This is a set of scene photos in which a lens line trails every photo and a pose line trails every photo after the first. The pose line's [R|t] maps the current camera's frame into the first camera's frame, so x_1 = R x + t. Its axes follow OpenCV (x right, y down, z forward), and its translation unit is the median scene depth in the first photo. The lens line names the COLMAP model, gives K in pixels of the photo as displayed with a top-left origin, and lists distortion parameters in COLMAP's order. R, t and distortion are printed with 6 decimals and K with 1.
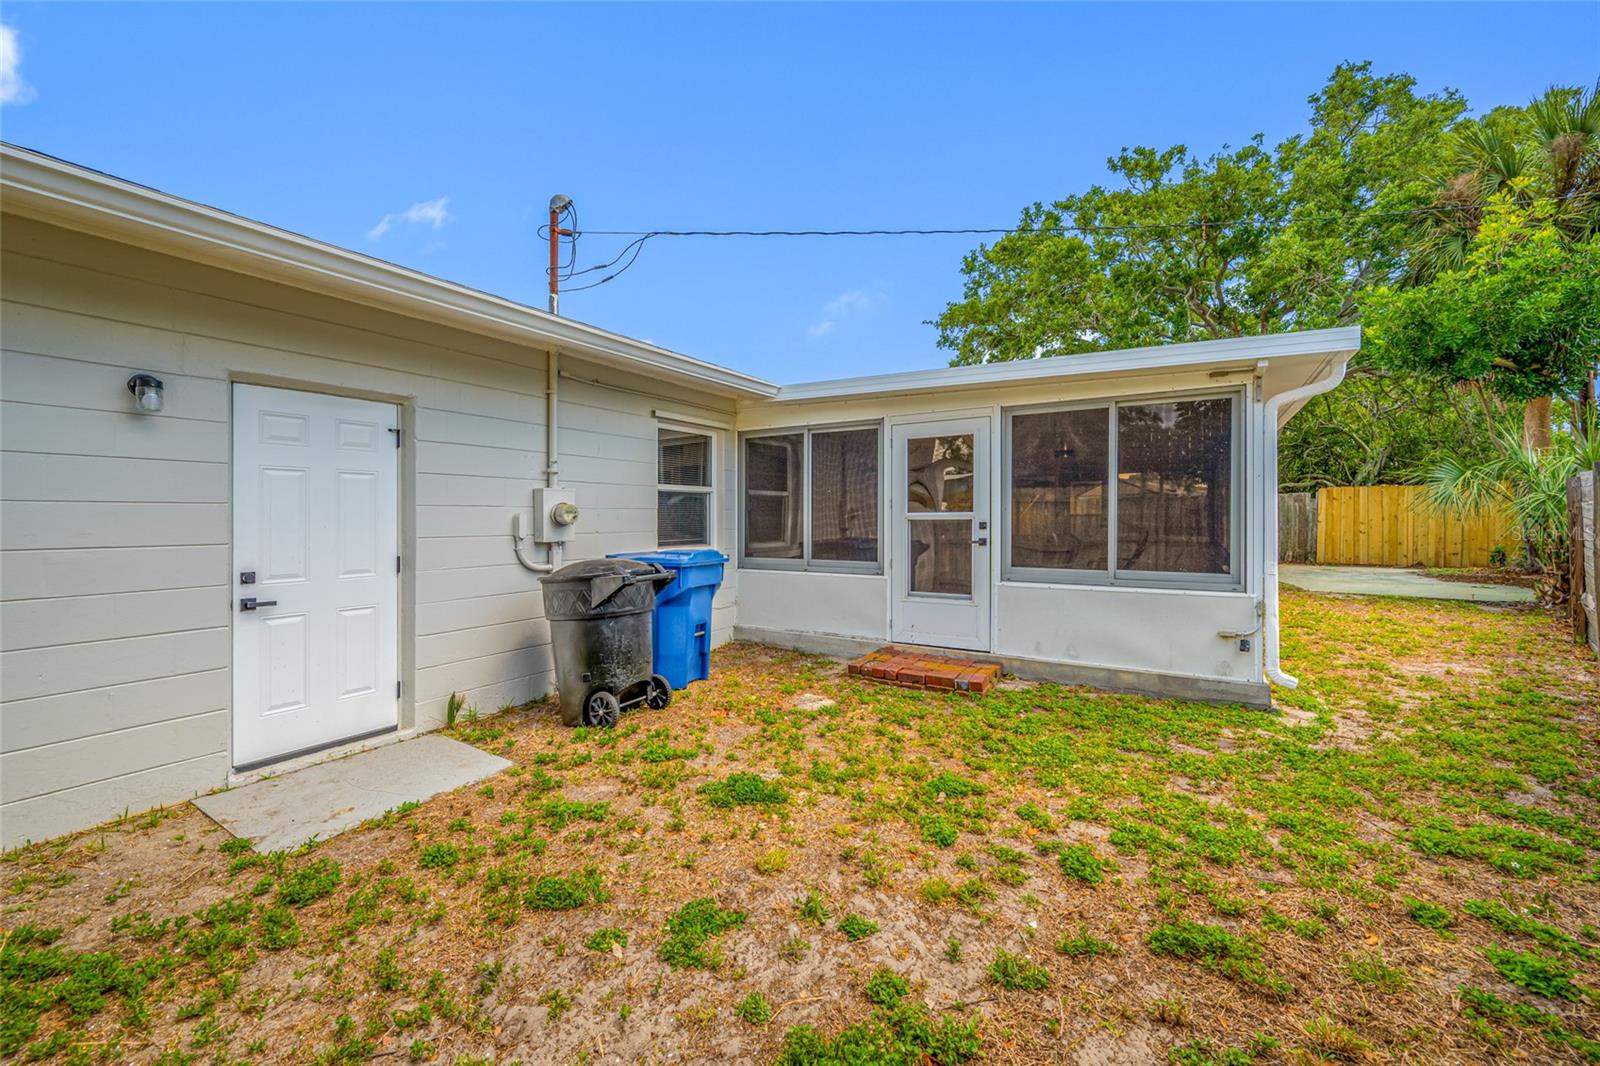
lens RADIAL K [[627.4, 0, 803.3], [0, 627.4, 526.2], [0, 0, 1]] dist [-0.001854, -0.000228]
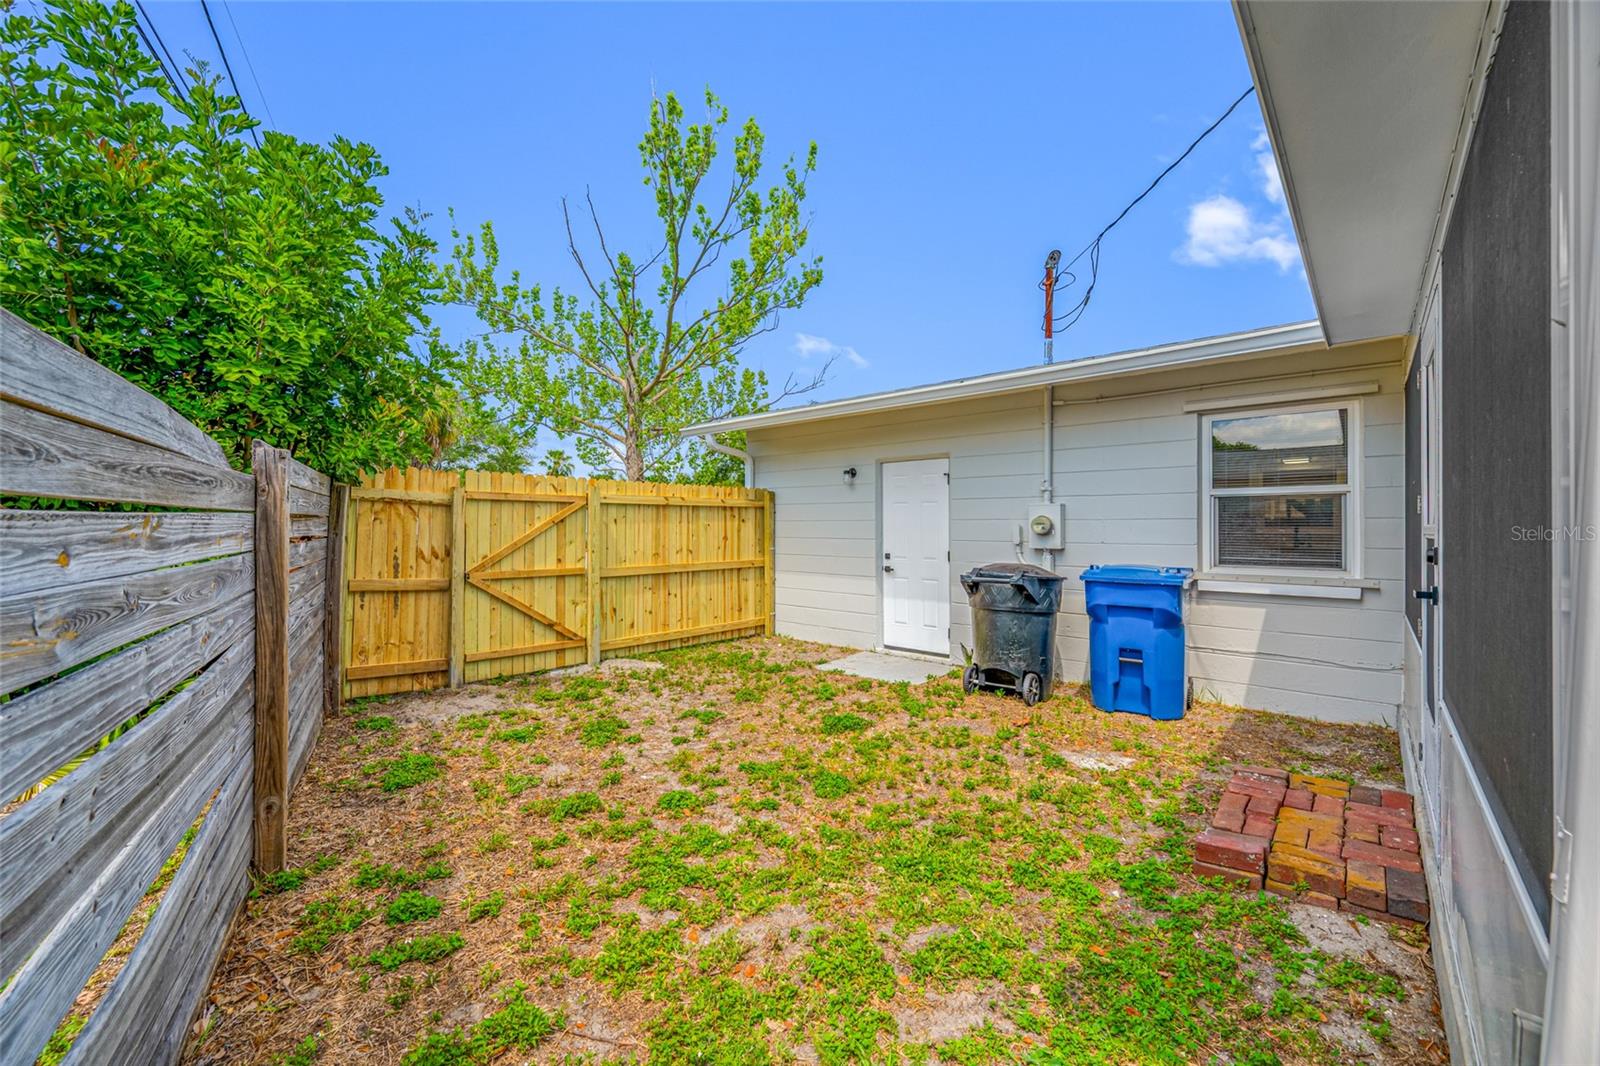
lens RADIAL K [[627.4, 0, 803.3], [0, 627.4, 526.2], [0, 0, 1]] dist [-0.001854, -0.000228]
pose [[-0.161929, 0.002868, -0.986798, 1.227014], [-0.004663, 0.999982, 0.003672, -0.023990], [0.986791, 0.005196, -0.161913, 1.065987]]
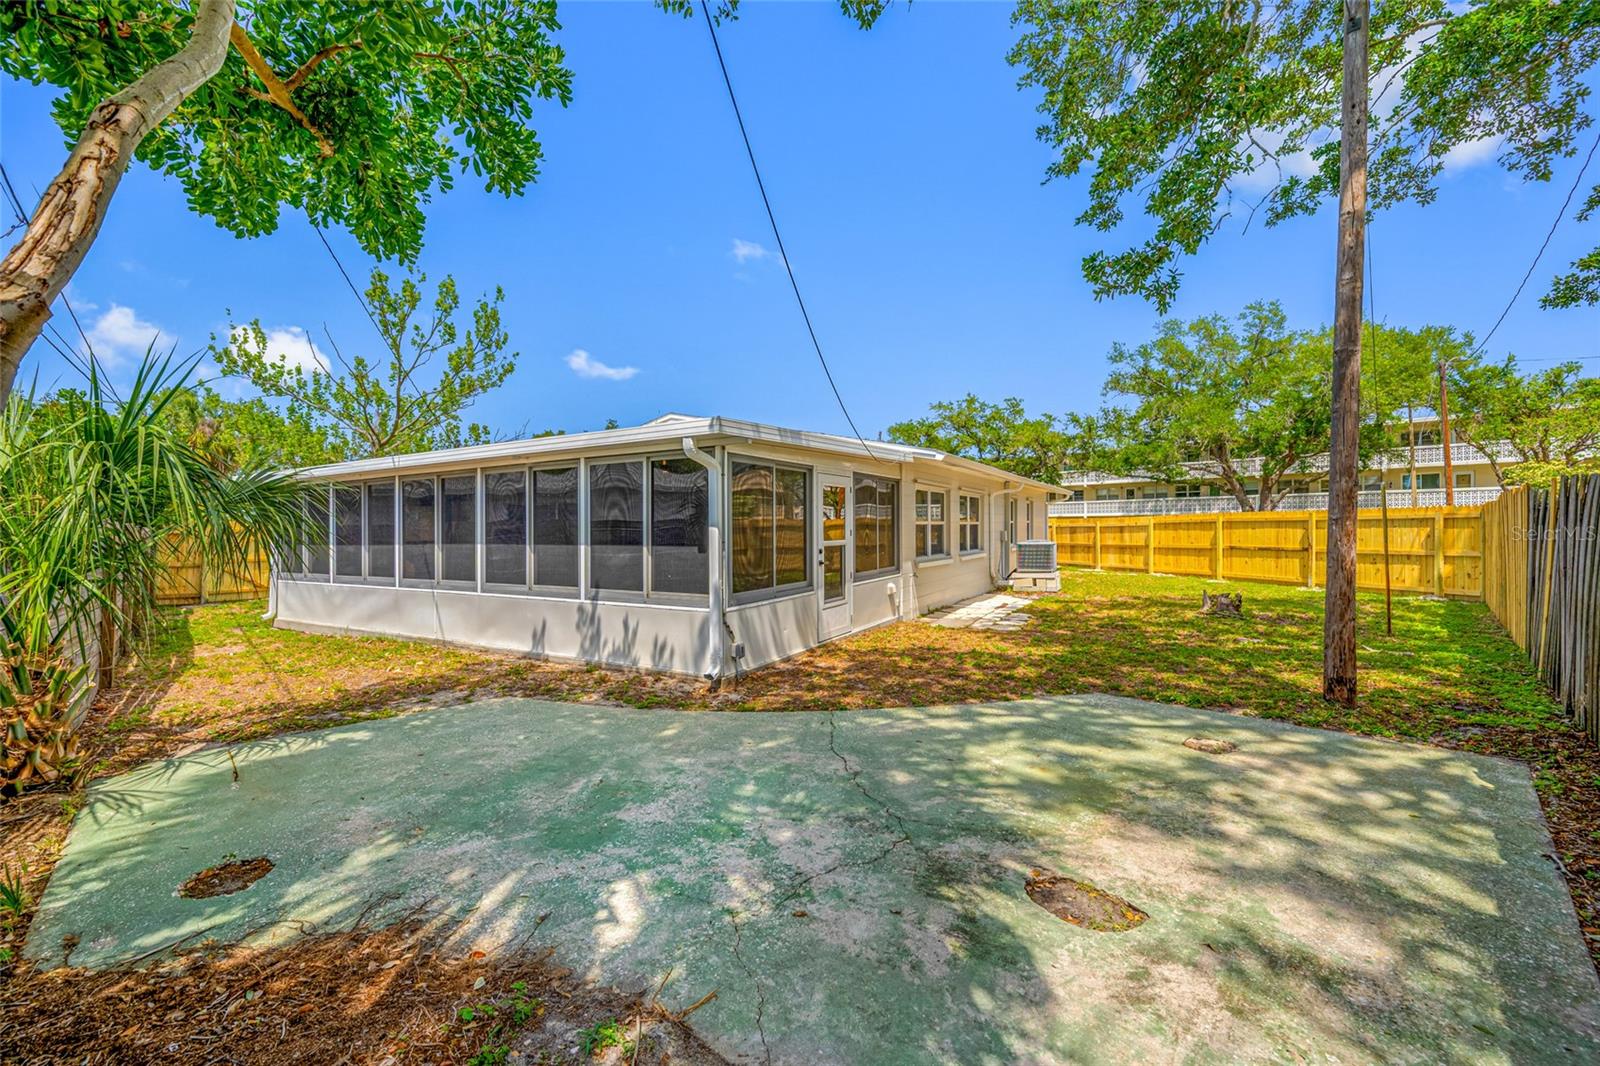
lens RADIAL K [[627.4, 0, 803.3], [0, 627.4, 526.2], [0, 0, 1]] dist [-0.001854, -0.000228]
pose [[0.034387, 0.002746, -0.999405, 2.415558], [-0.000380, 0.999996, 0.002735, -0.069116], [0.999409, 0.000286, 0.034388, 2.189147]]
